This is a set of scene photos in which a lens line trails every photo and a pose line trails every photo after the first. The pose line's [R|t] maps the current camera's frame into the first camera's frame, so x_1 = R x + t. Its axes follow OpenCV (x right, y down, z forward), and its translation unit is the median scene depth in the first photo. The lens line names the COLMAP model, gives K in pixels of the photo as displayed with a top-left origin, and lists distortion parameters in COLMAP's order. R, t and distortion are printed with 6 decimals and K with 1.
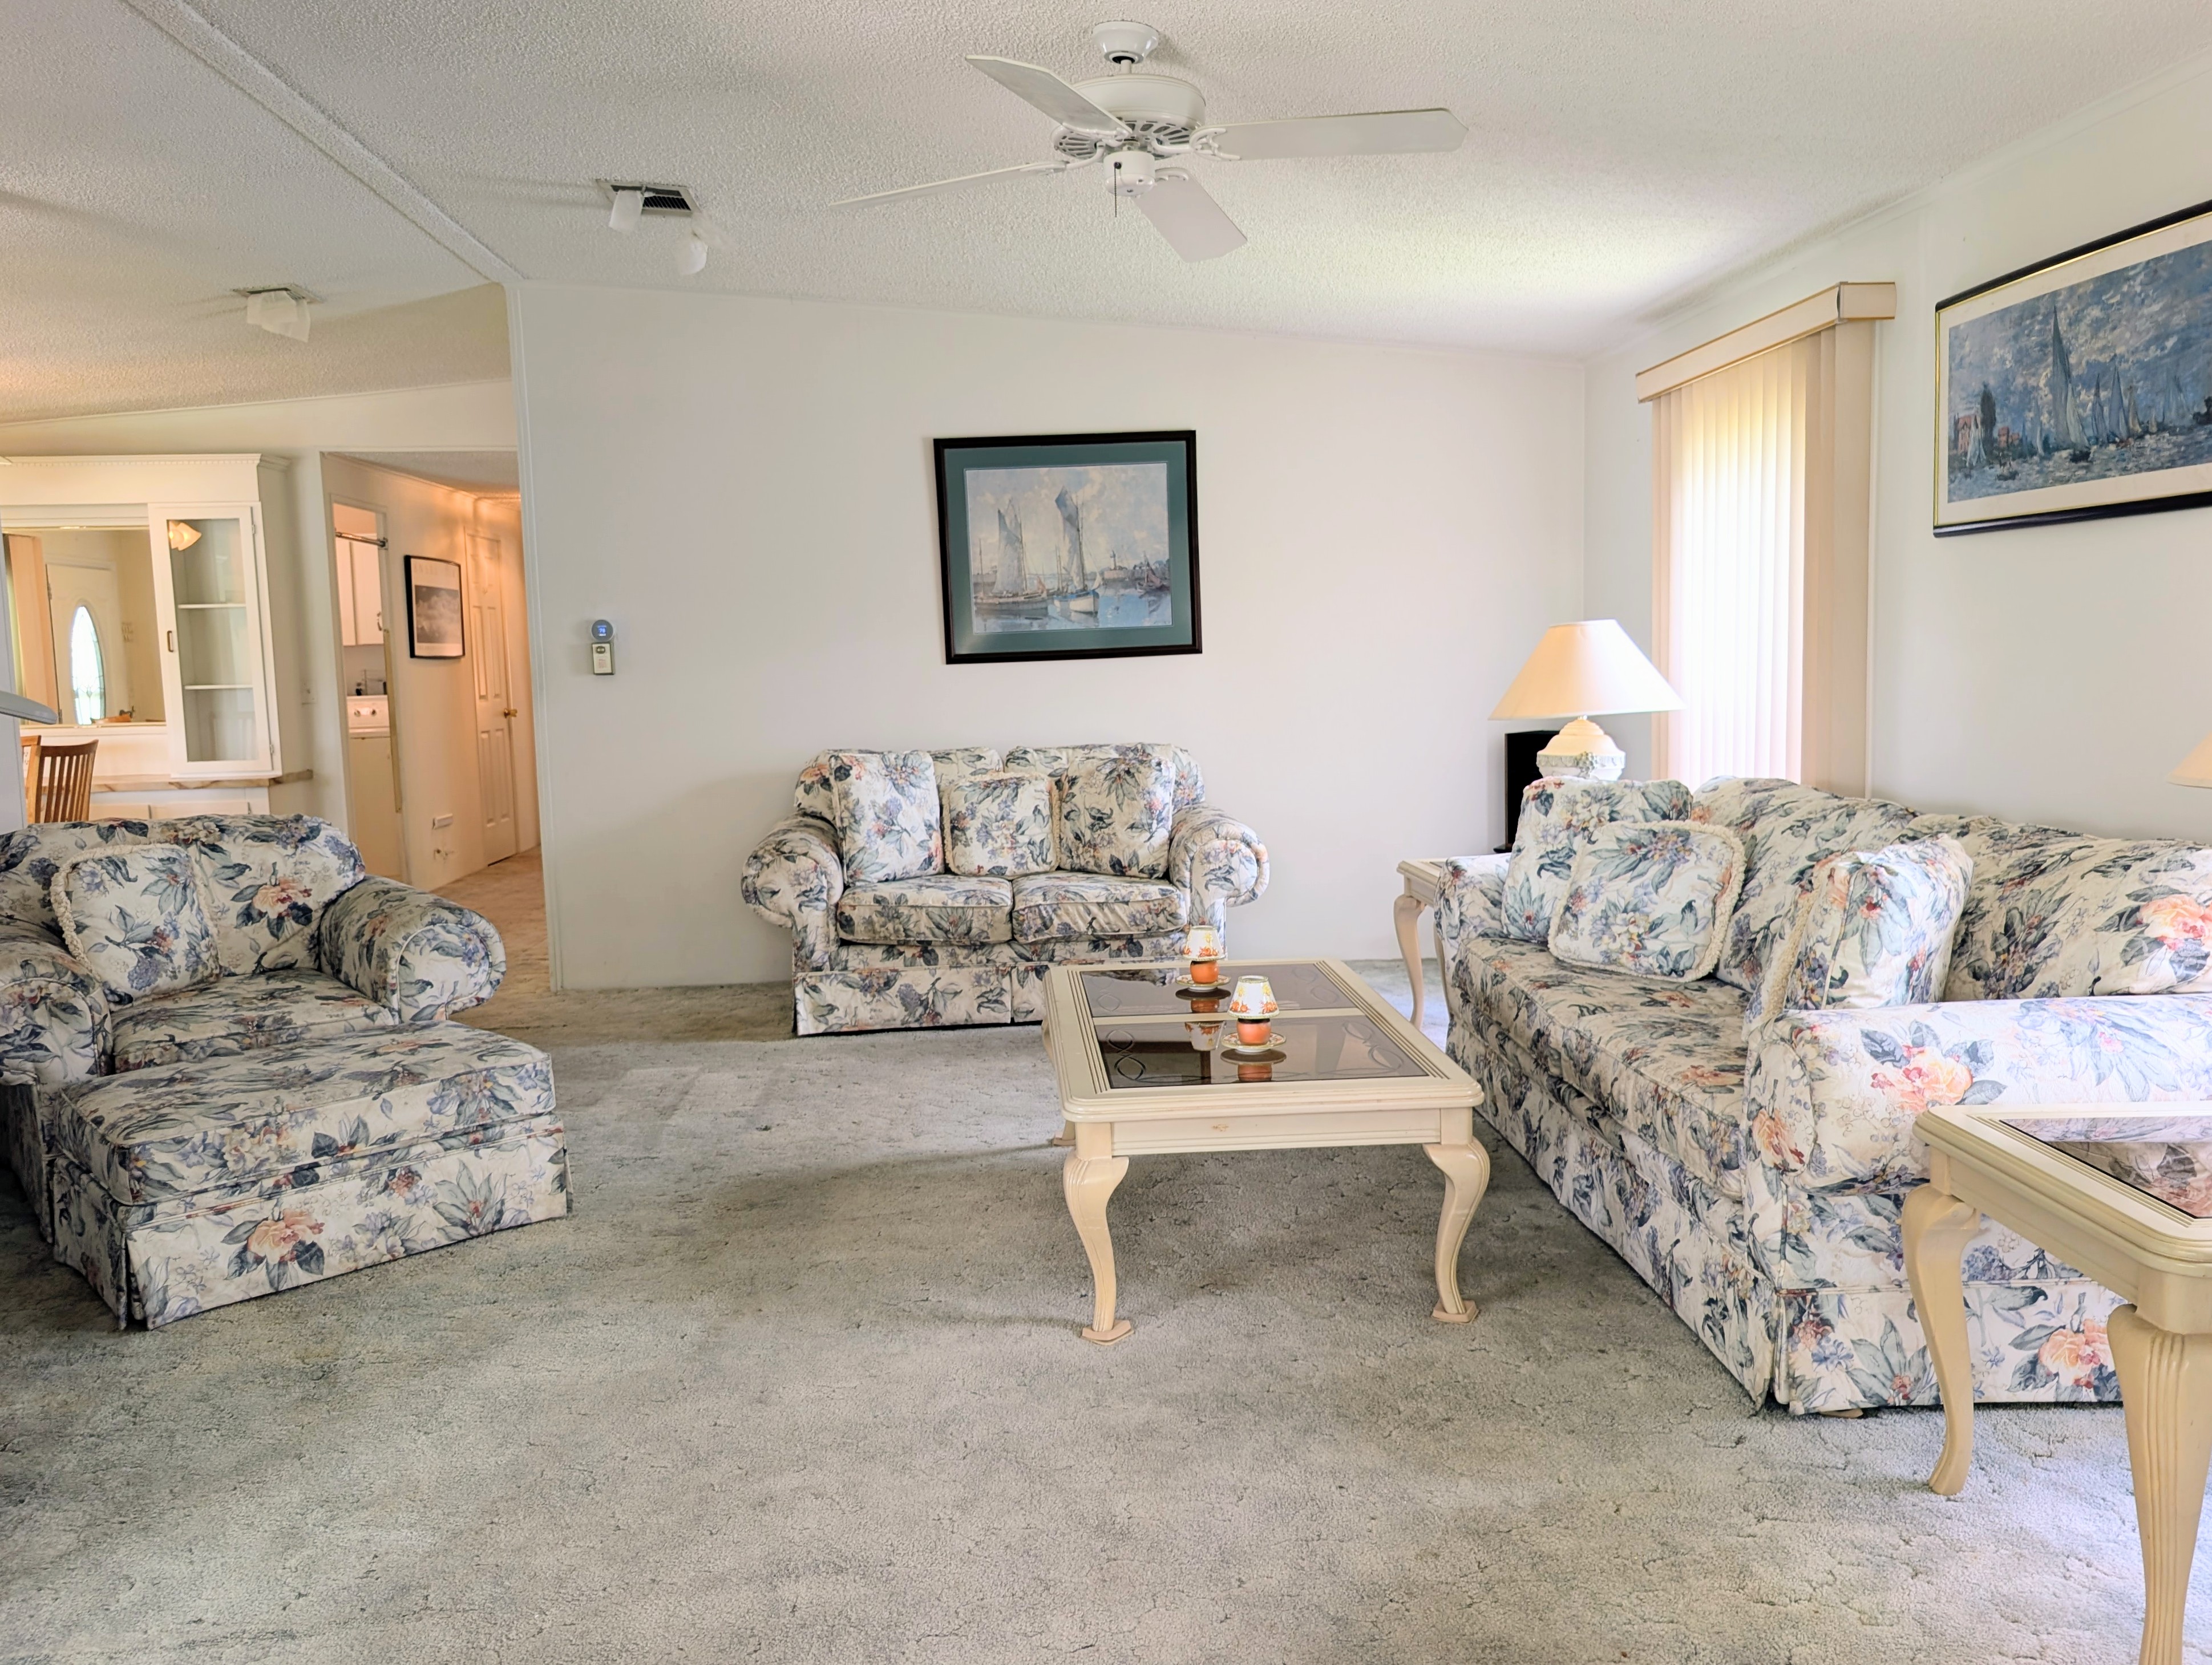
lens RADIAL K [[1686.2, 0, 1106.0], [0, 1686.2, 832.5], [0, 0, 1]] dist [0.054507, -0.076689]
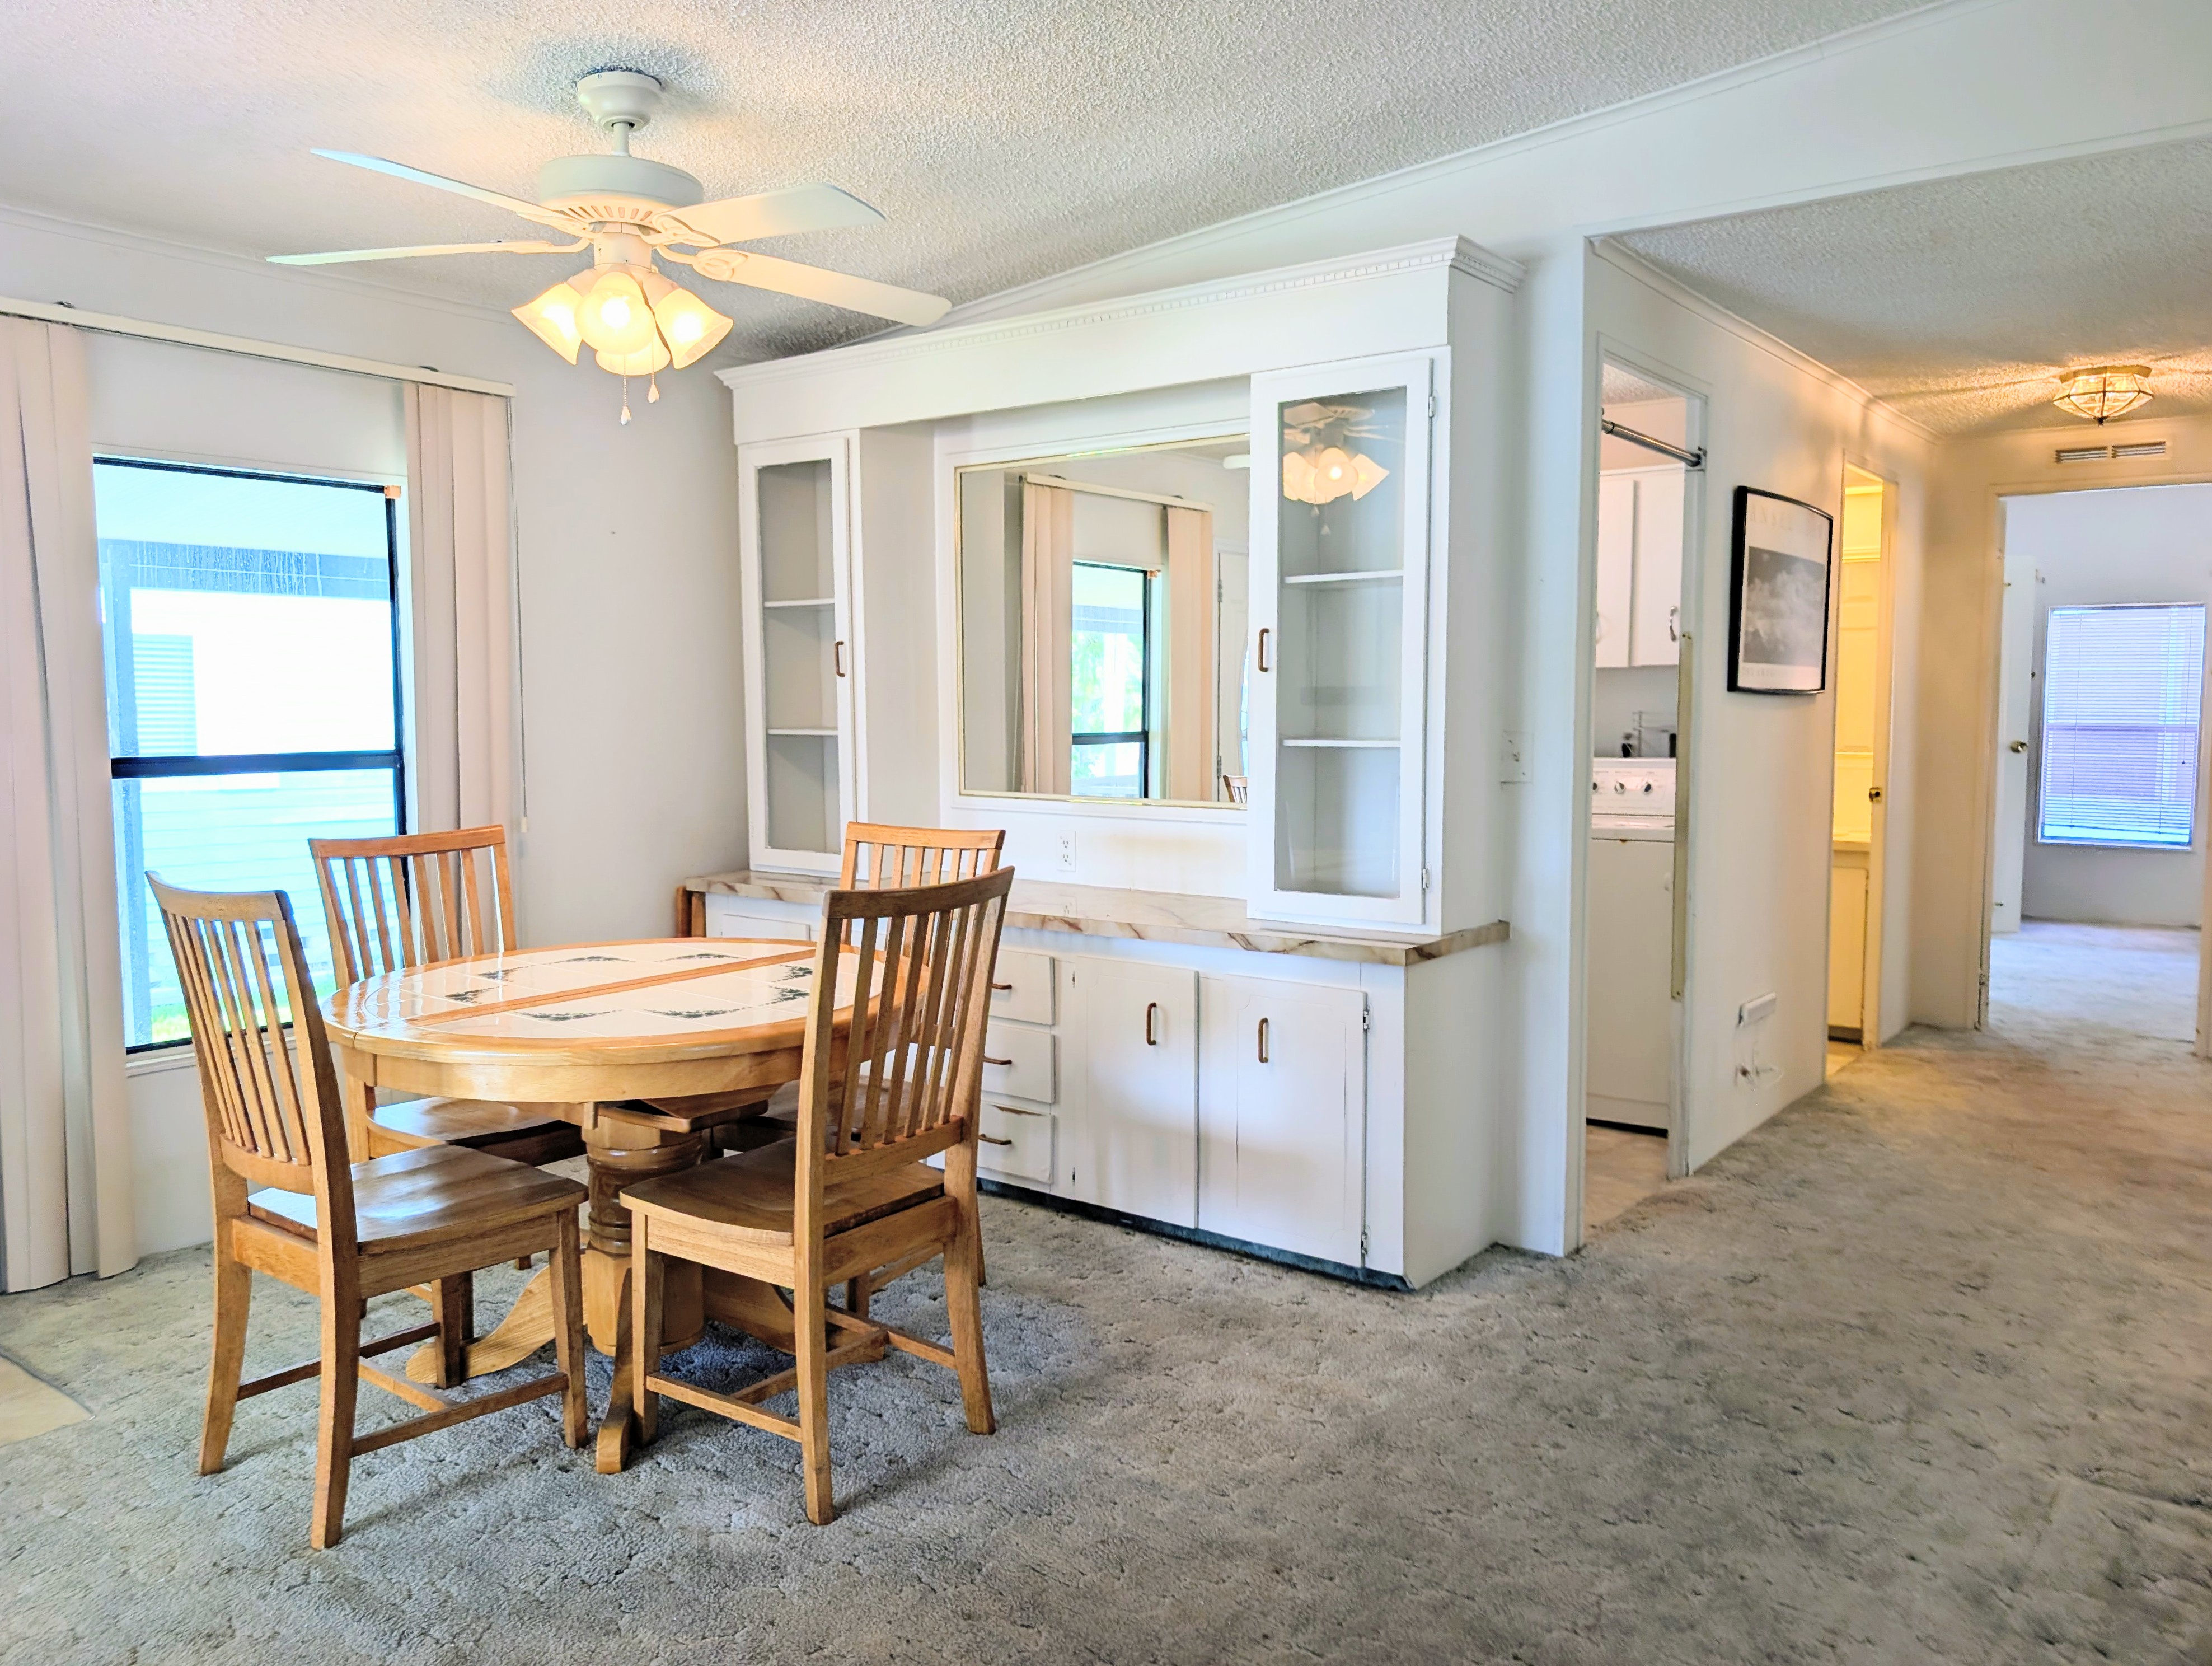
lens RADIAL K [[1638.2, 0, 1105.9], [0, 1638.2, 837.9], [0, 0, 1]] dist [0.011035, -0.002811]
pose [[0.746639, 0.077837, -0.660659, -0.508559], [-0.089565, 0.995851, 0.016107, -0.116025], [0.659172, 0.047145, 0.750513, 1.180085]]
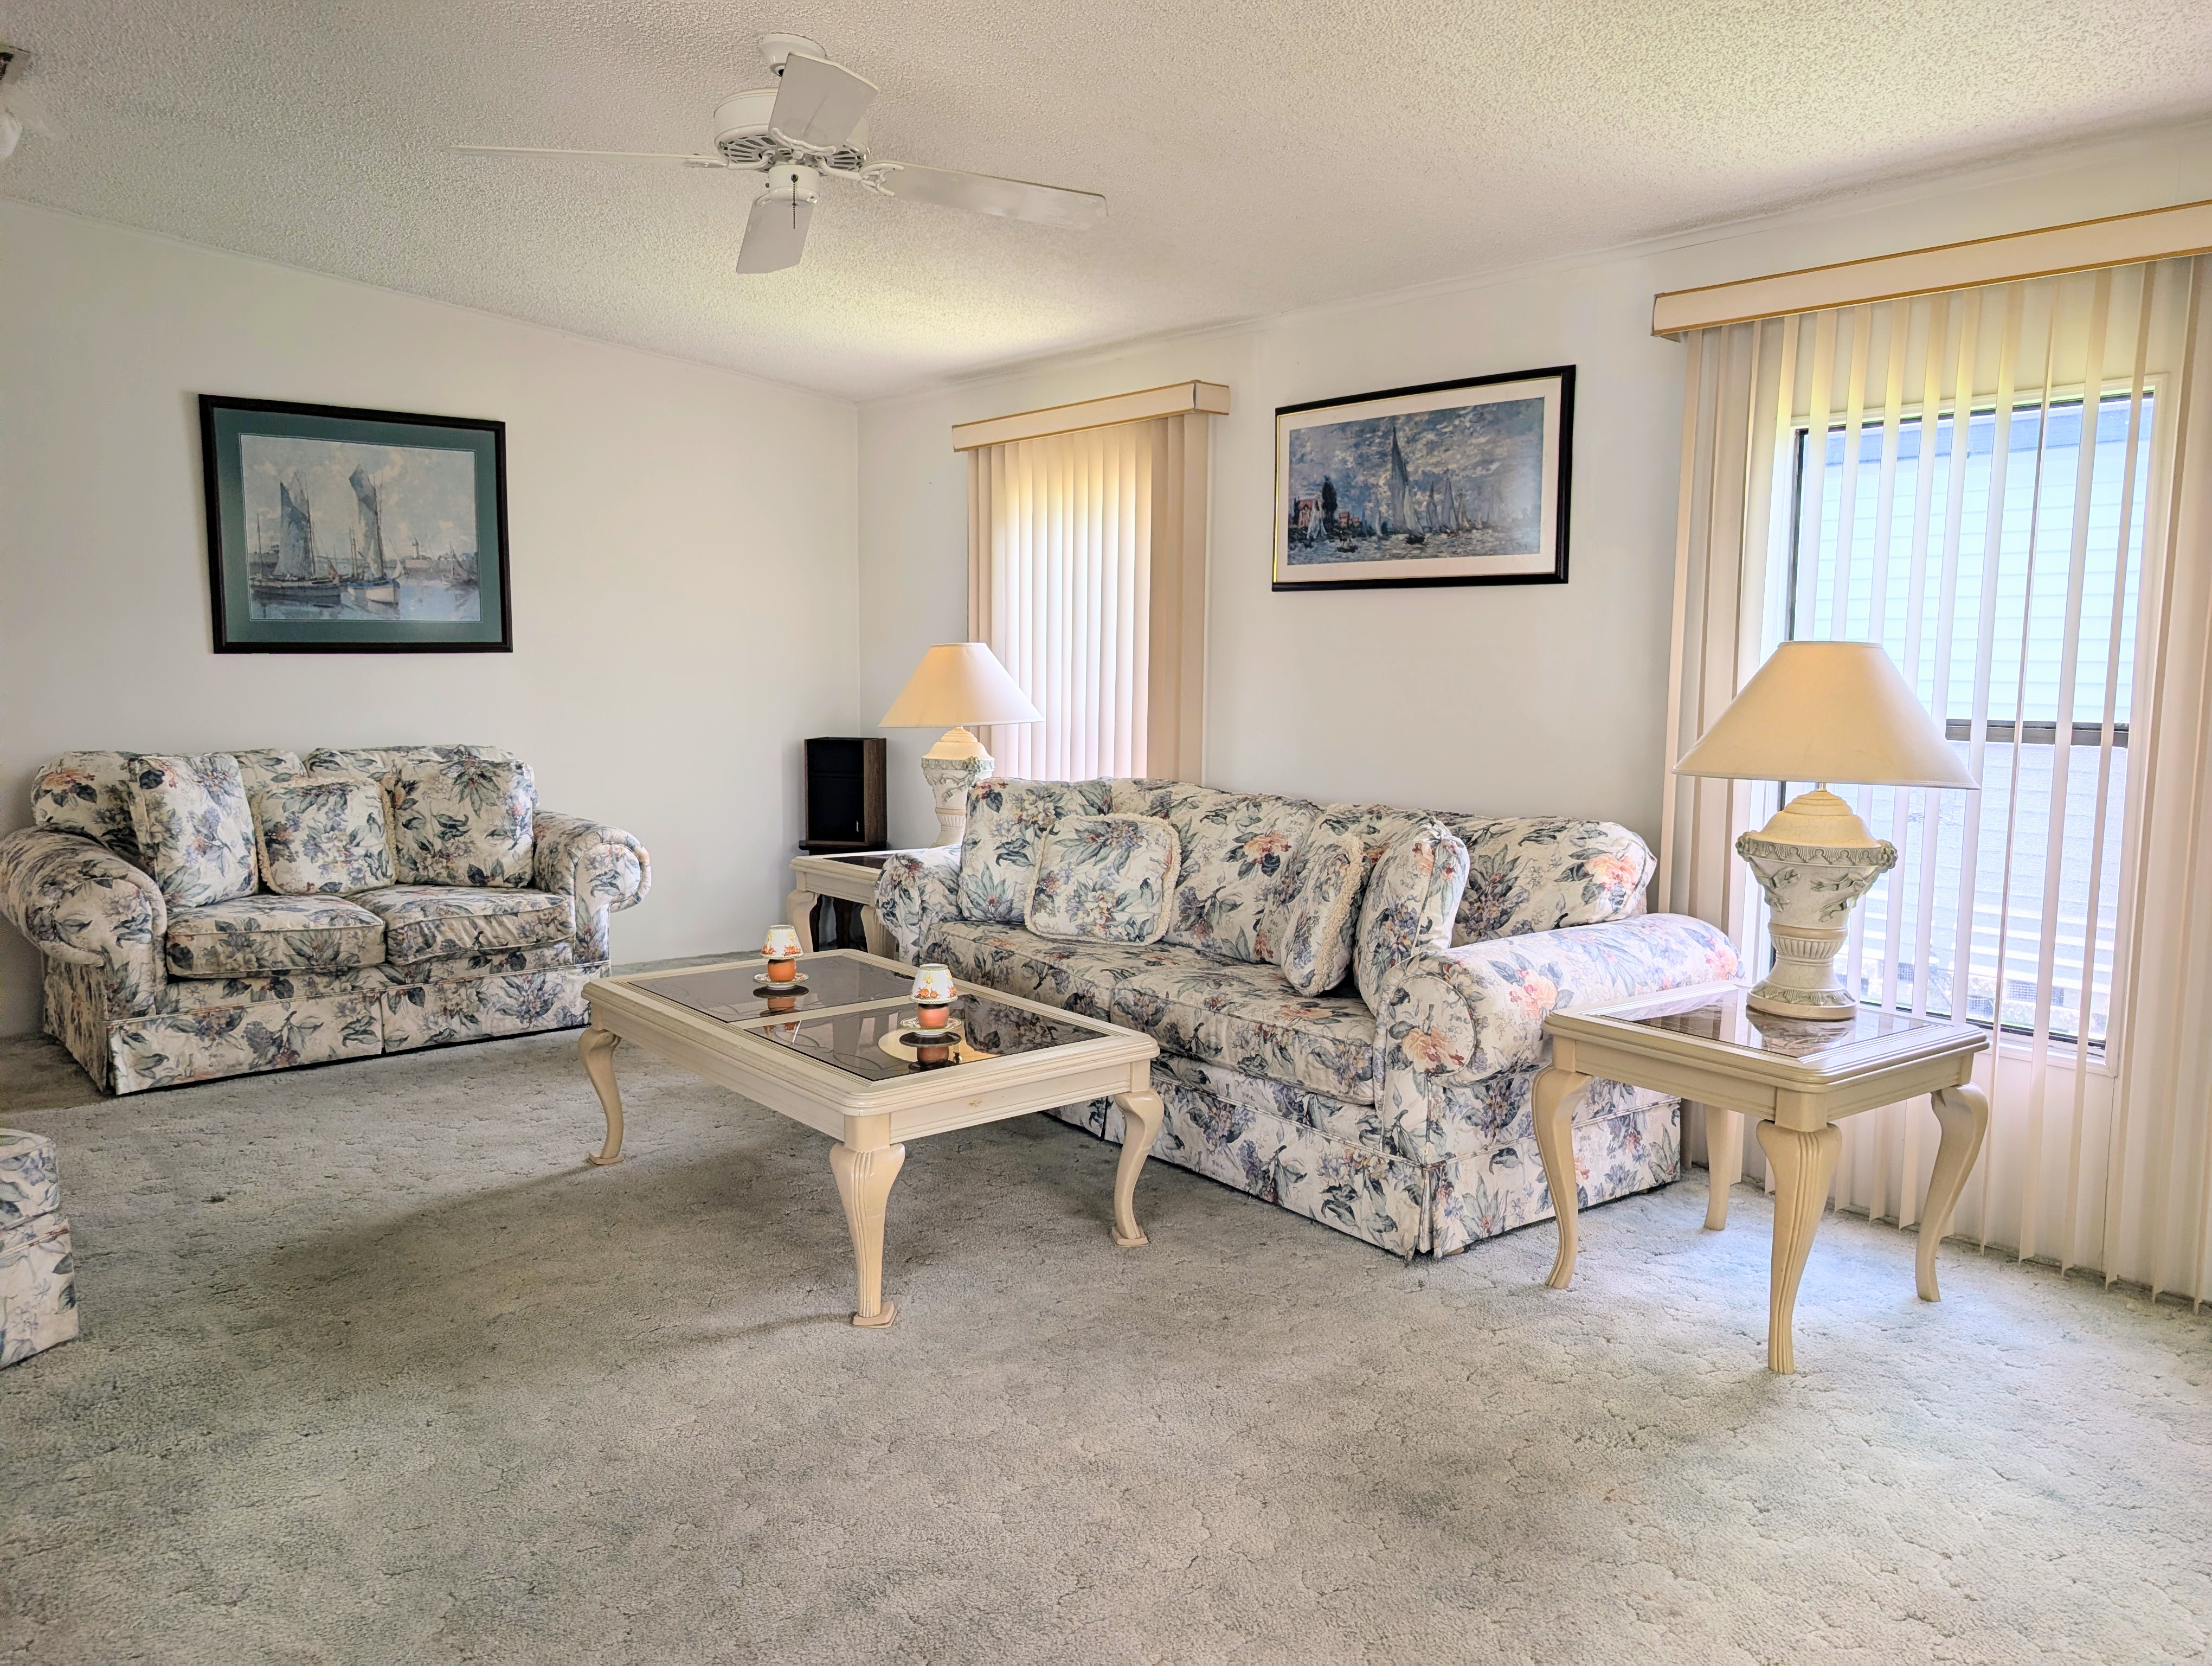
lens RADIAL K [[1619.1, 0, 1106.1], [0, 1619.1, 822.5], [0, 0, 1]] dist [0.020698, -0.008920]
pose [[0.805314, -0.023496, 0.592382, -0.352759], [0.027639, 0.999616, 0.002075, -0.003164], [-0.592203, 0.014702, 0.805654, 0.087998]]
